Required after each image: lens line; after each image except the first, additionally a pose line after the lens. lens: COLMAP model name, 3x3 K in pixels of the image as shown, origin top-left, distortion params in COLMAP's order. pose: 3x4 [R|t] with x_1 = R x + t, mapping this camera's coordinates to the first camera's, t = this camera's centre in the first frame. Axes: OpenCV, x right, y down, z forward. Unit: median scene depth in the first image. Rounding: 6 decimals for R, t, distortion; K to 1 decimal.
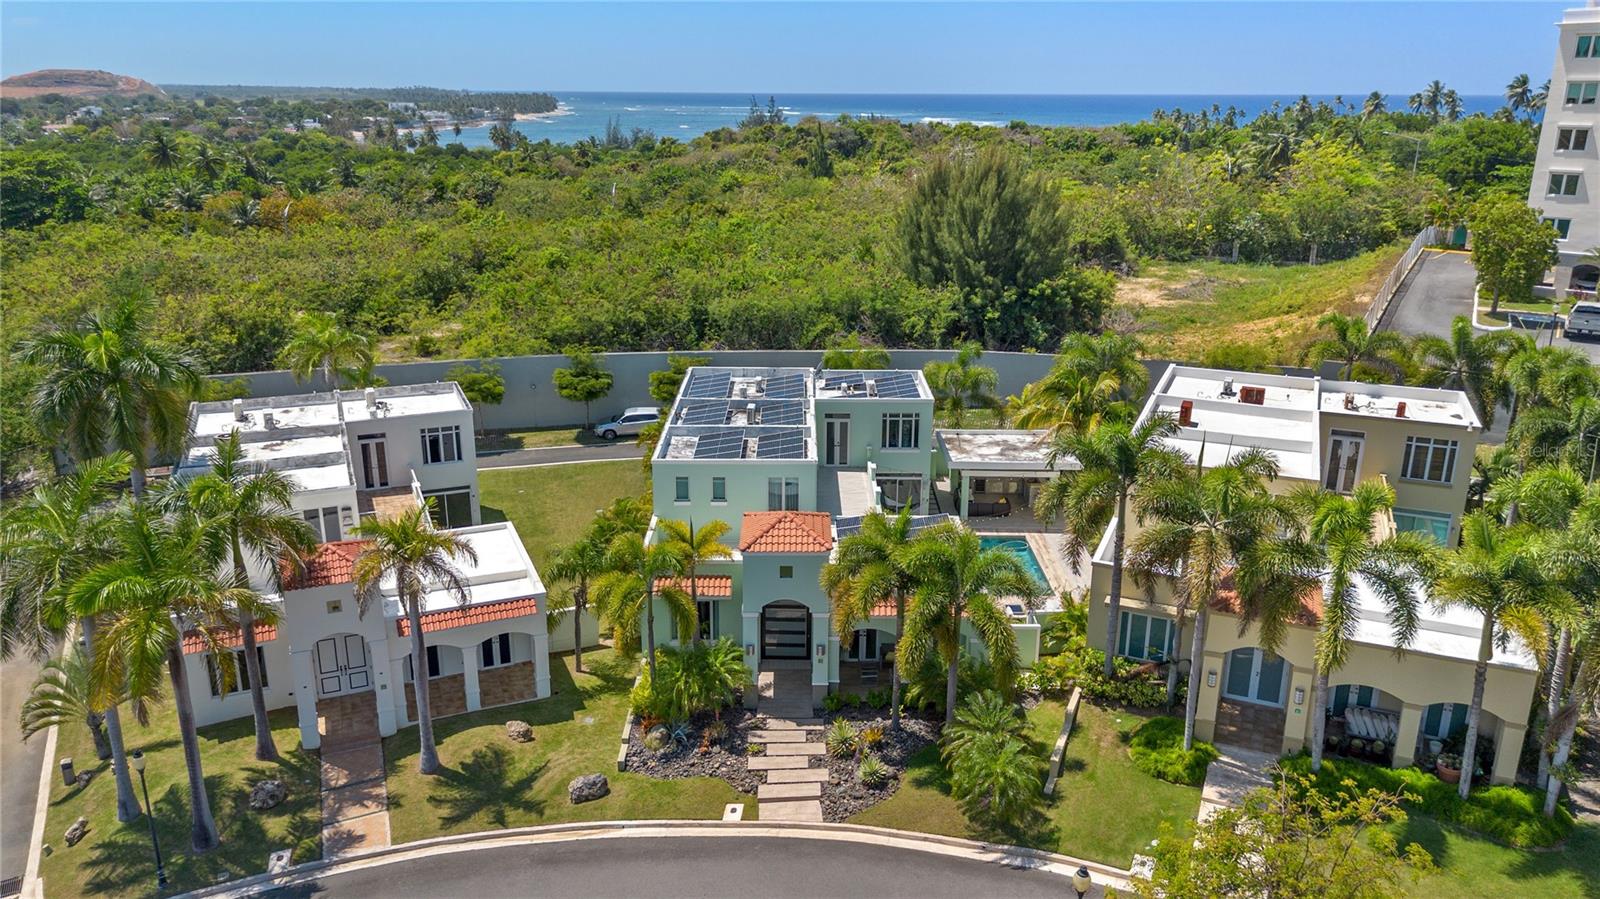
lens RADIAL K [[1144.7, 0, 800.6], [0, 1144.7, 452.2], [0, 0, 1]] dist [0.072713, -0.079442]
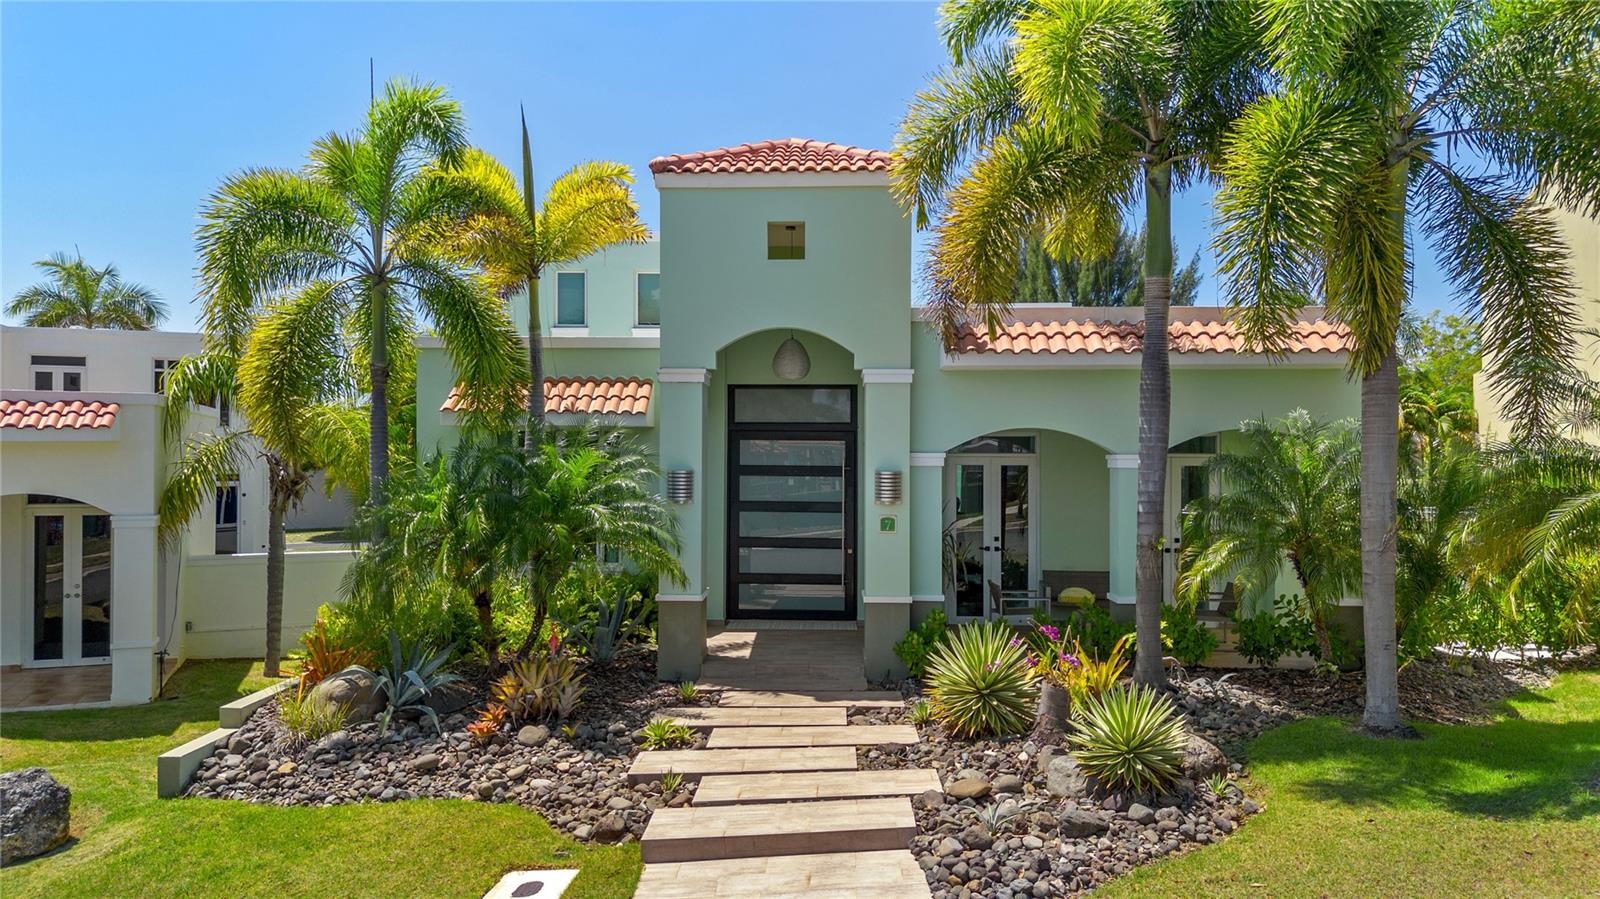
lens RADIAL K [[1144.7, 0, 795.8], [0, 1144.7, 446.6], [0, 0, 1]] dist [0.072713, -0.079442]
pose [[0.999423, -0.004005, -0.033735, 0.001633], [-0.006277, 0.954151, -0.299259, 0.254919], [0.033387, 0.299298, 0.953575, 0.656234]]
